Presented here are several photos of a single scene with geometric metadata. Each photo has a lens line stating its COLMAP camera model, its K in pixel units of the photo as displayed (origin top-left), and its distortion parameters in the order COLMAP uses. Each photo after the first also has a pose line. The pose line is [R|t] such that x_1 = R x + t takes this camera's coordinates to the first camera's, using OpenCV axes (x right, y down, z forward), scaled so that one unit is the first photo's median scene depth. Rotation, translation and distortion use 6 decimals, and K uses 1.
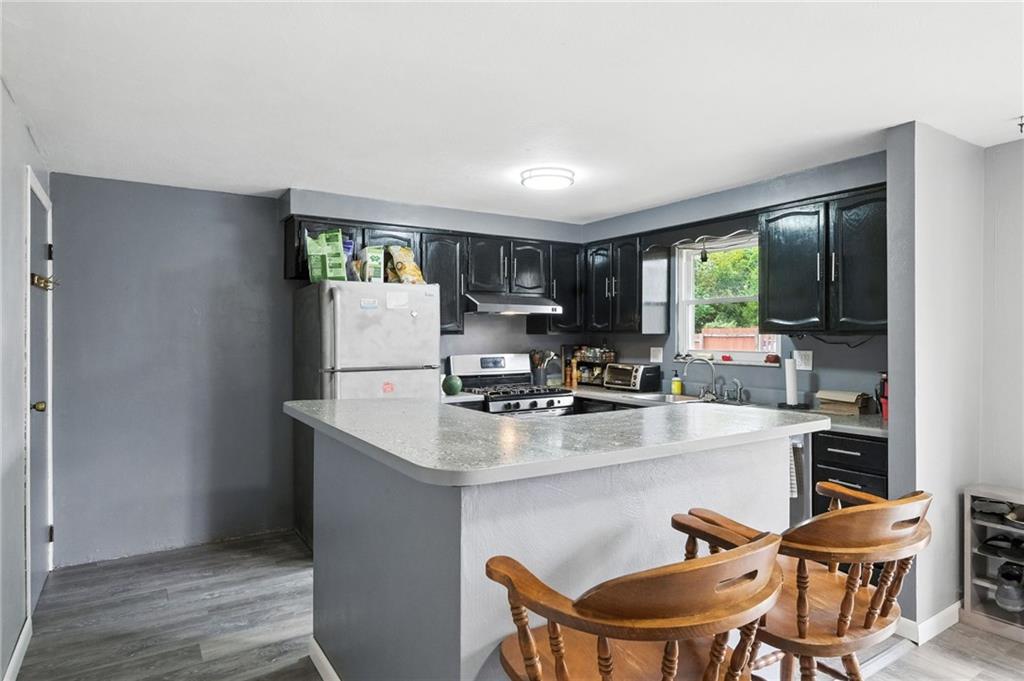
lens RADIAL K [[586.8, 0, 512.7], [0, 586.8, 337.2], [0, 0, 1]] dist [-0.004571, -0.000208]
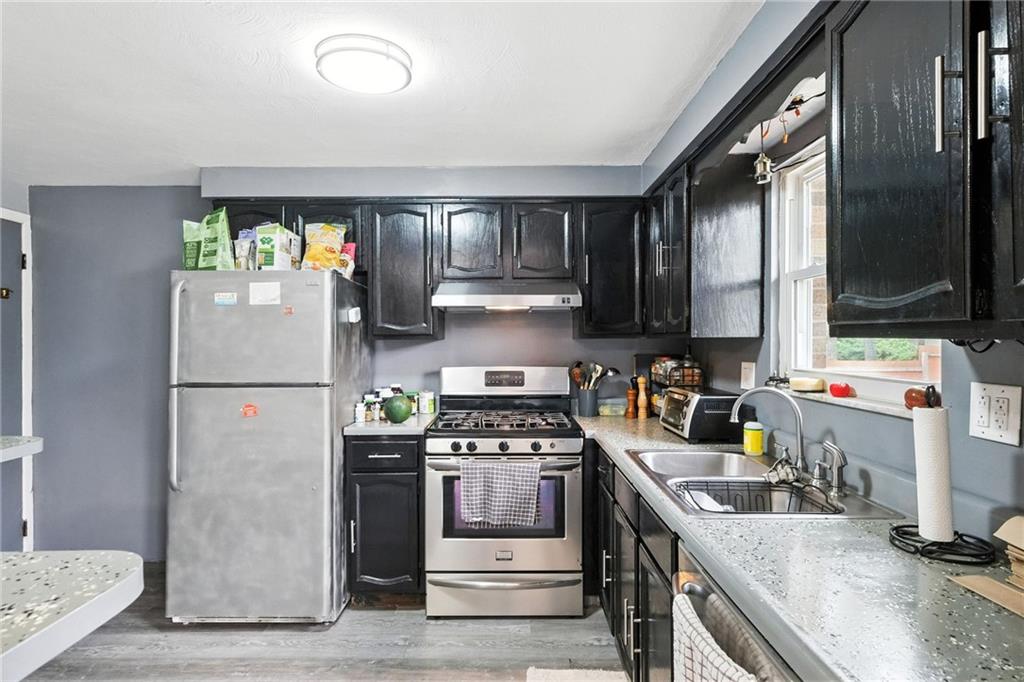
lens RADIAL K [[548.7, 0, 509.9], [0, 548.7, 341.6], [0, 0, 1]] dist [0.006597, 0.000514]
pose [[0.837759, 0.001115, -0.546039, 0.353277], [-0.002242, 0.999997, -0.001397, -0.000908], [0.546036, 0.002395, 0.837759, 0.468628]]
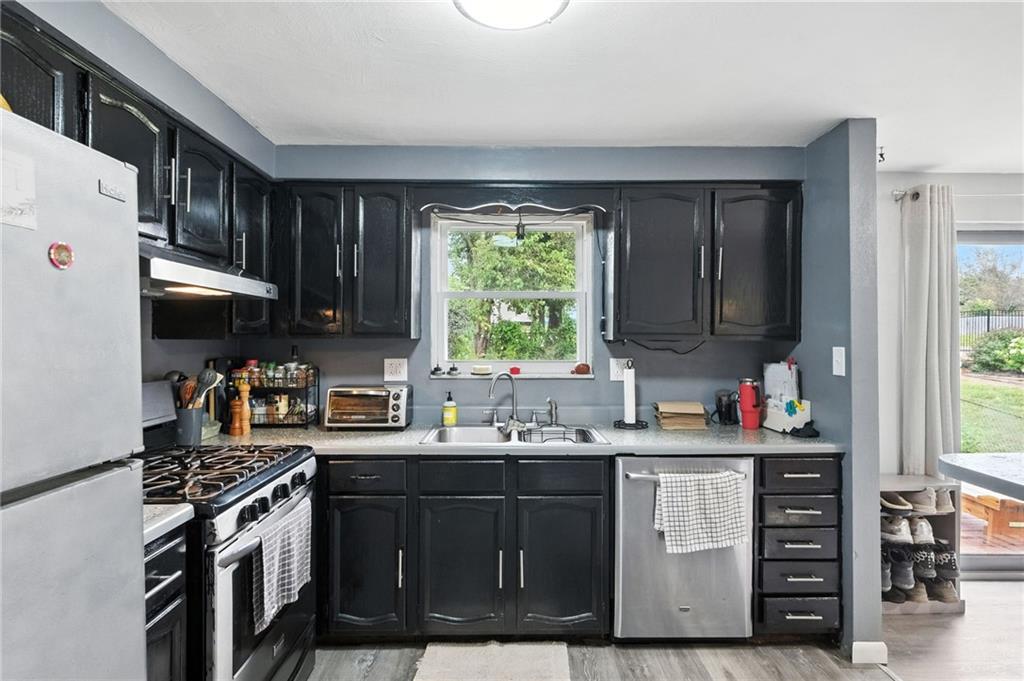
lens RADIAL K [[528.6, 0, 510.8], [0, 528.6, 339.0], [0, 0, 1]] dist [-0.004412, -0.000070]
pose [[0.518604, -0.001203, 0.855014, -0.212780], [0.002292, 0.999997, 0.000017, -0.004894], [-0.855011, 0.001951, 0.518605, 0.596230]]
